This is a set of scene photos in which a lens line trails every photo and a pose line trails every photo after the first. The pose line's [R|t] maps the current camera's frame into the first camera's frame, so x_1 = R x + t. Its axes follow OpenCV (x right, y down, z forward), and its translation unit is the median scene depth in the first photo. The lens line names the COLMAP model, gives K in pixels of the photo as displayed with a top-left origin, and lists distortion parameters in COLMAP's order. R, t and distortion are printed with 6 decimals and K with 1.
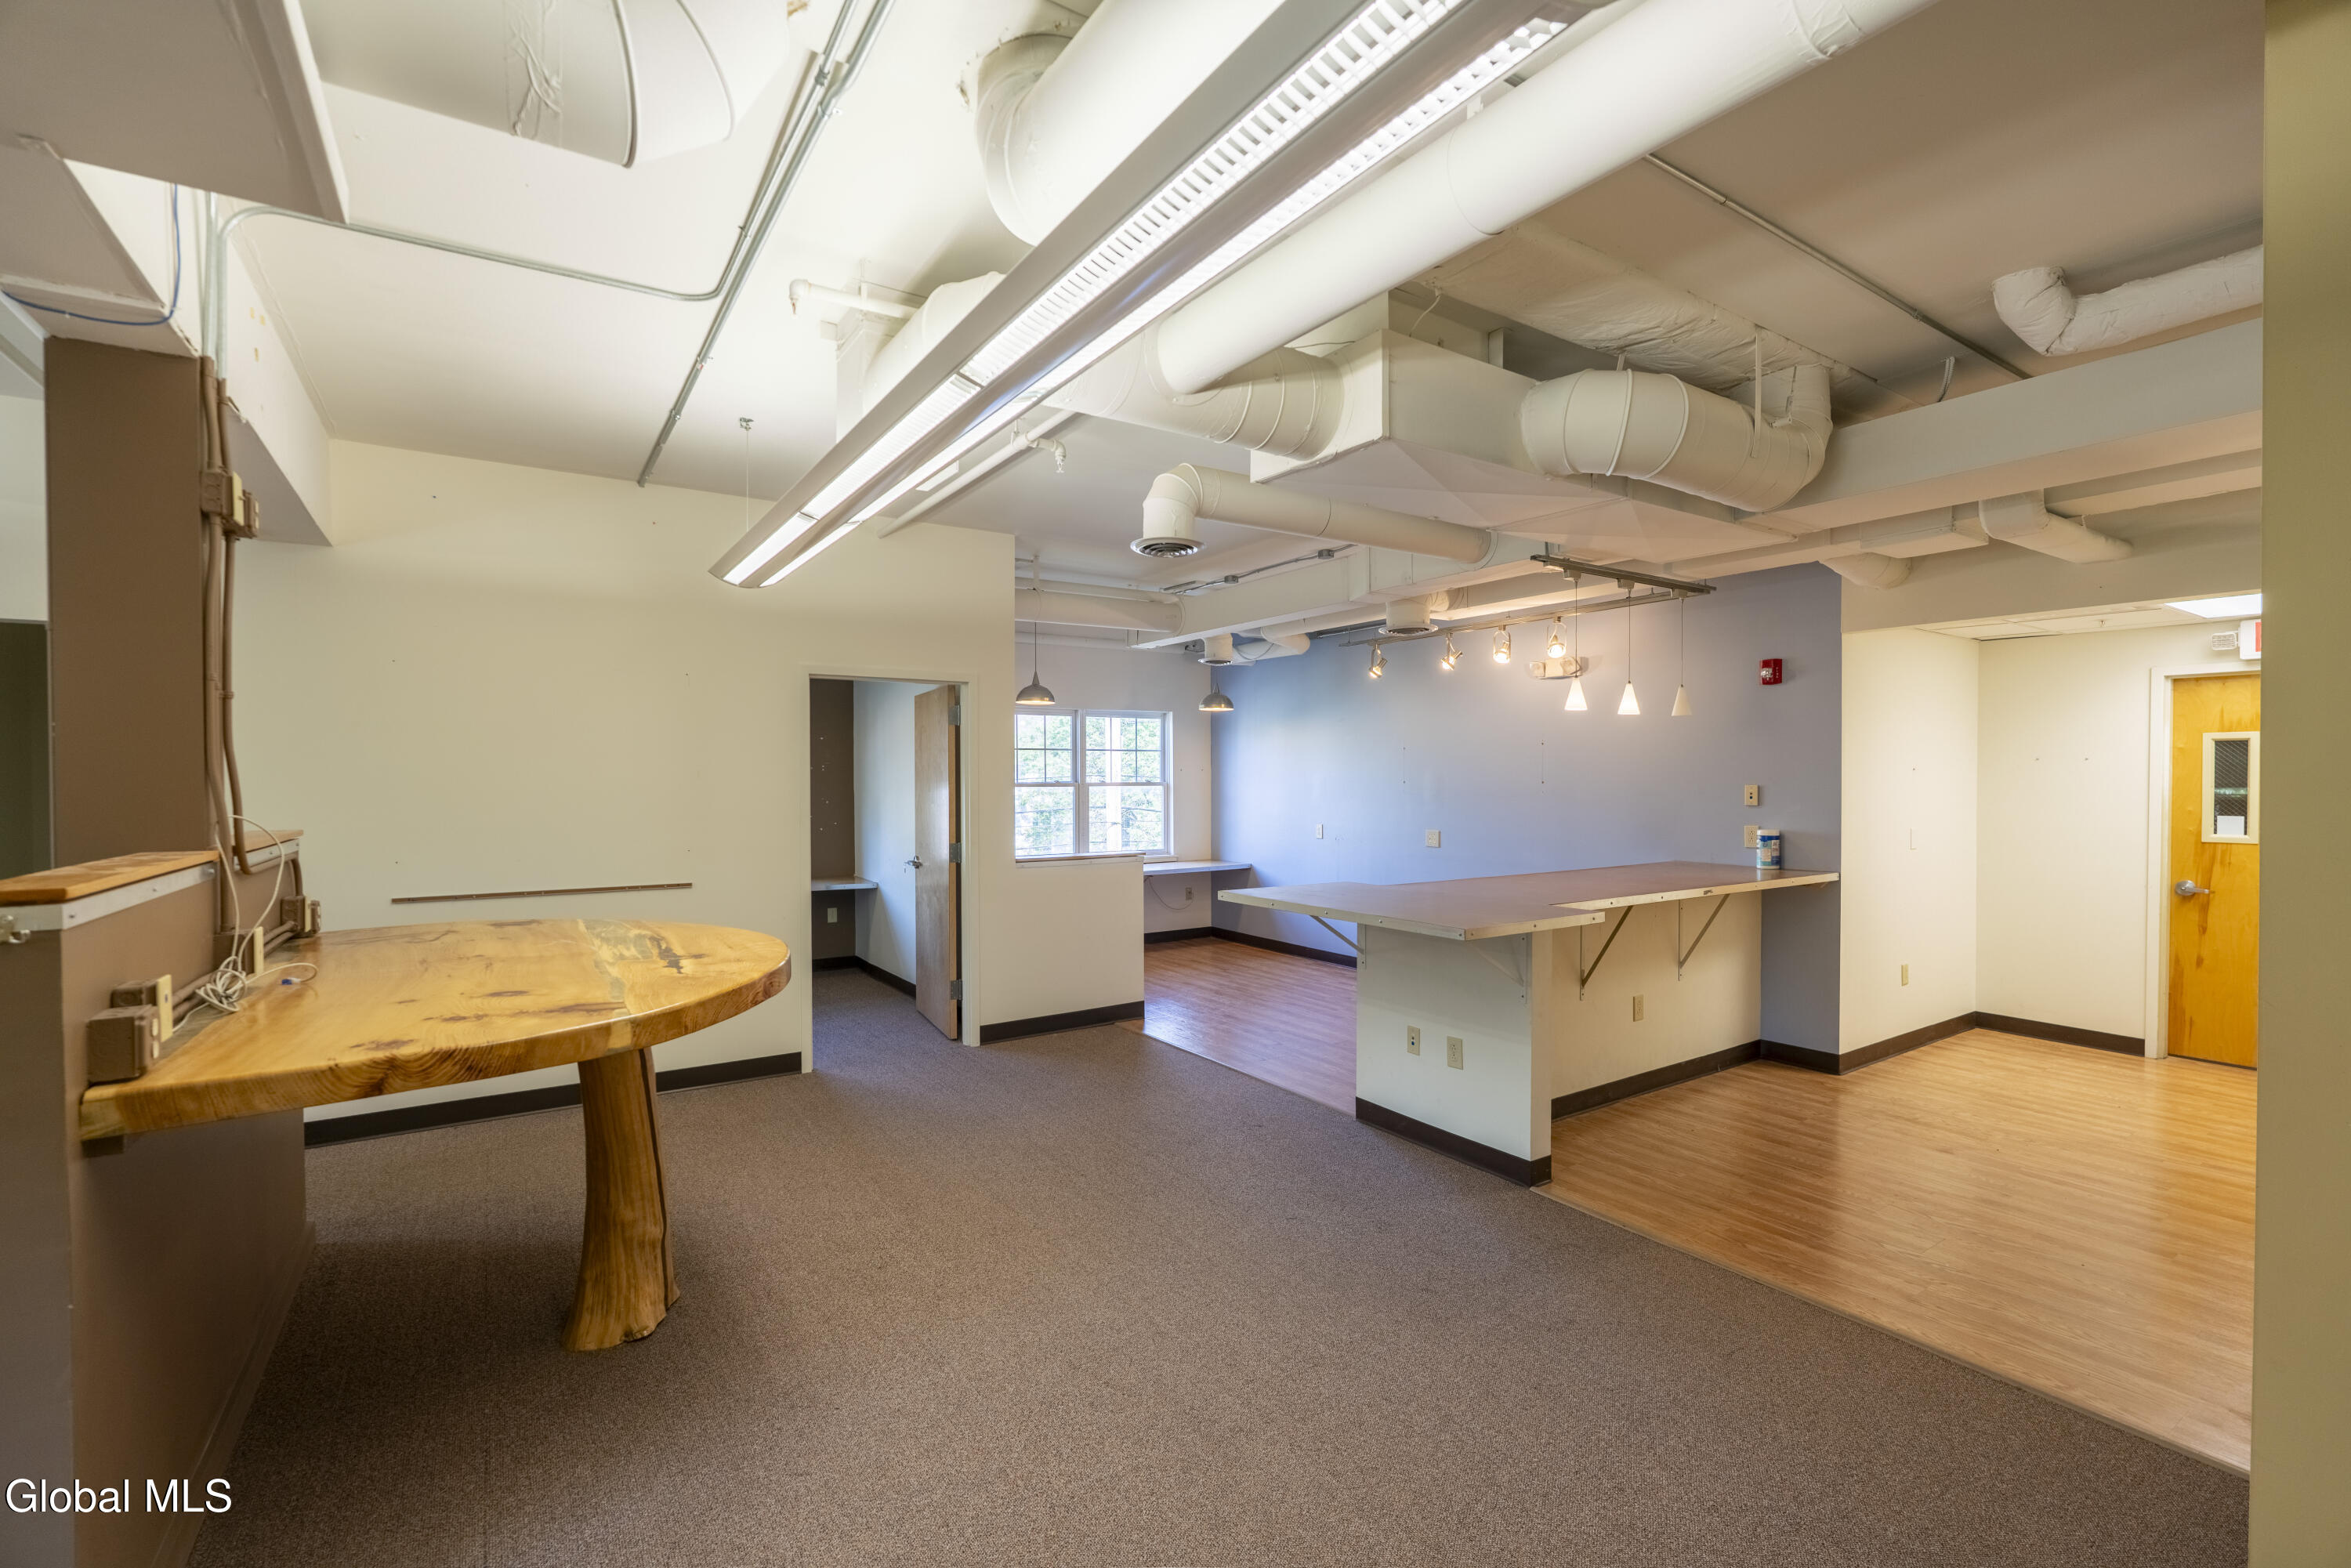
lens RADIAL K [[1022.9, 0, 1163.9], [0, 1022.9, 788.5], [0, 0, 1]] dist [-0.001896, -0.000619]
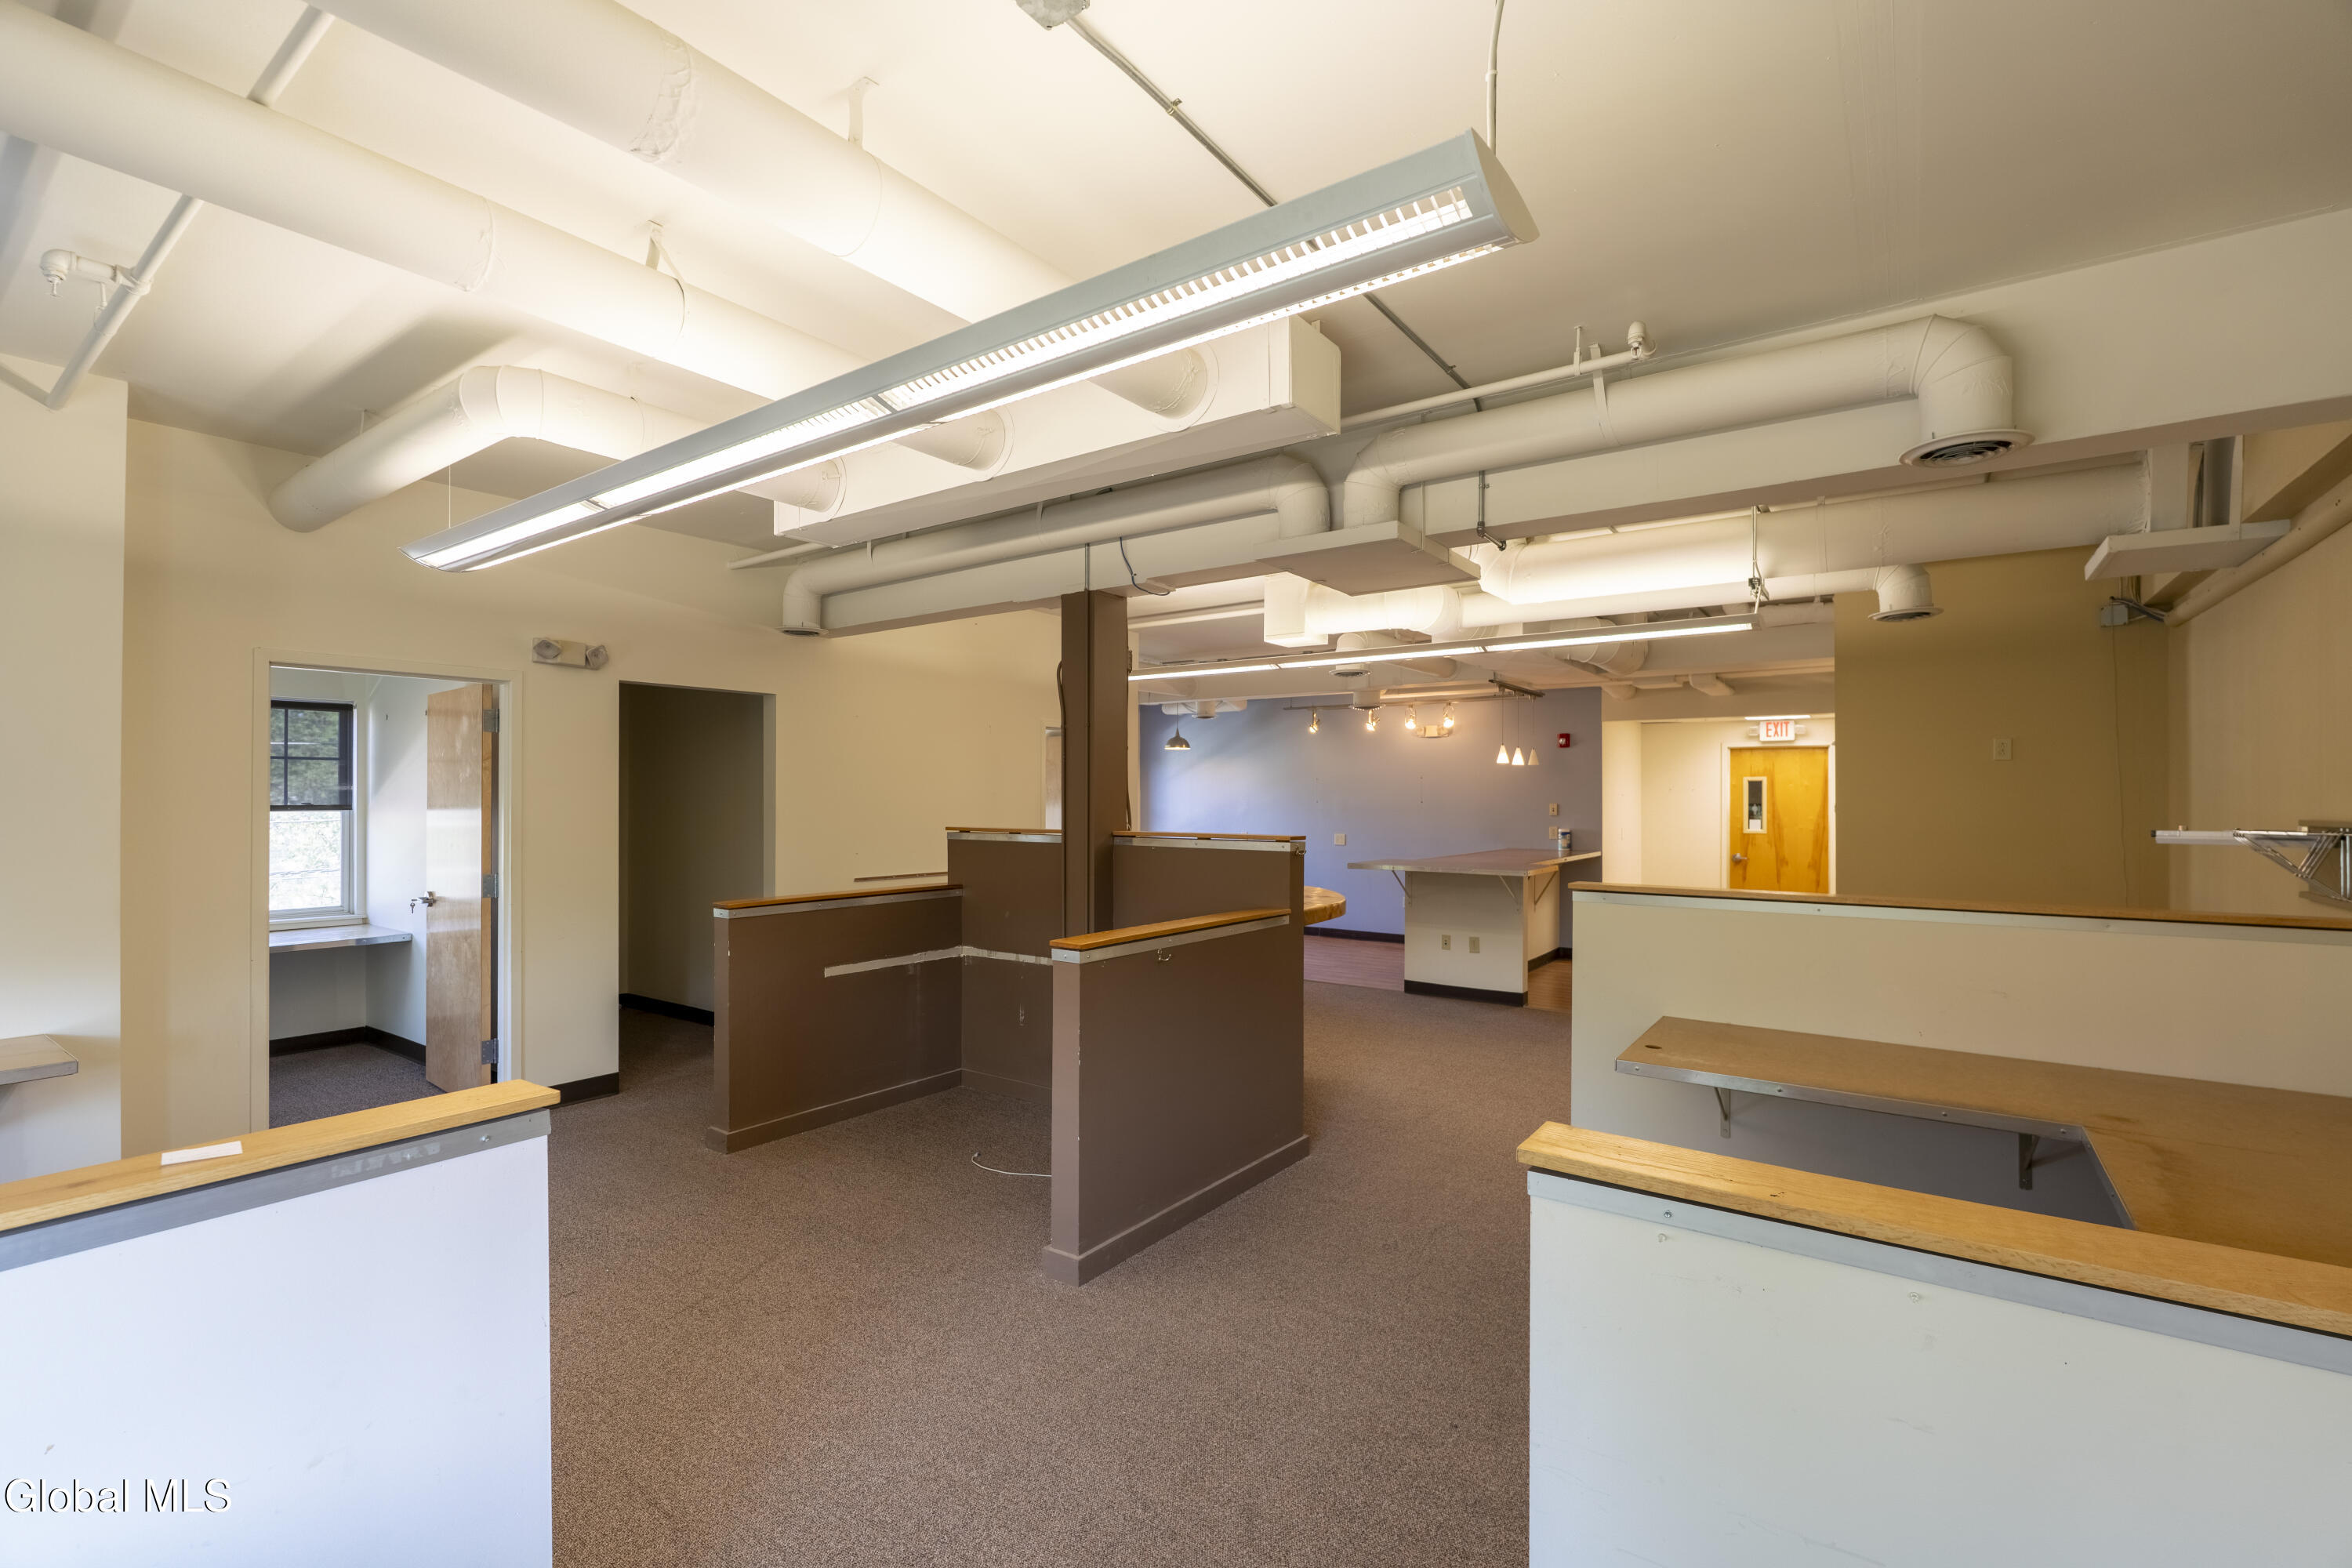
lens RADIAL K [[1023.4, 0, 1183.9], [0, 1023.4, 791.3], [0, 0, 1]] dist [-0.001896, -0.000619]
pose [[0.932955, 0.005568, 0.359950, -0.678085], [0.001395, 0.999817, -0.019081, 0.007822], [-0.359991, 0.018304, 0.932776, -0.433704]]
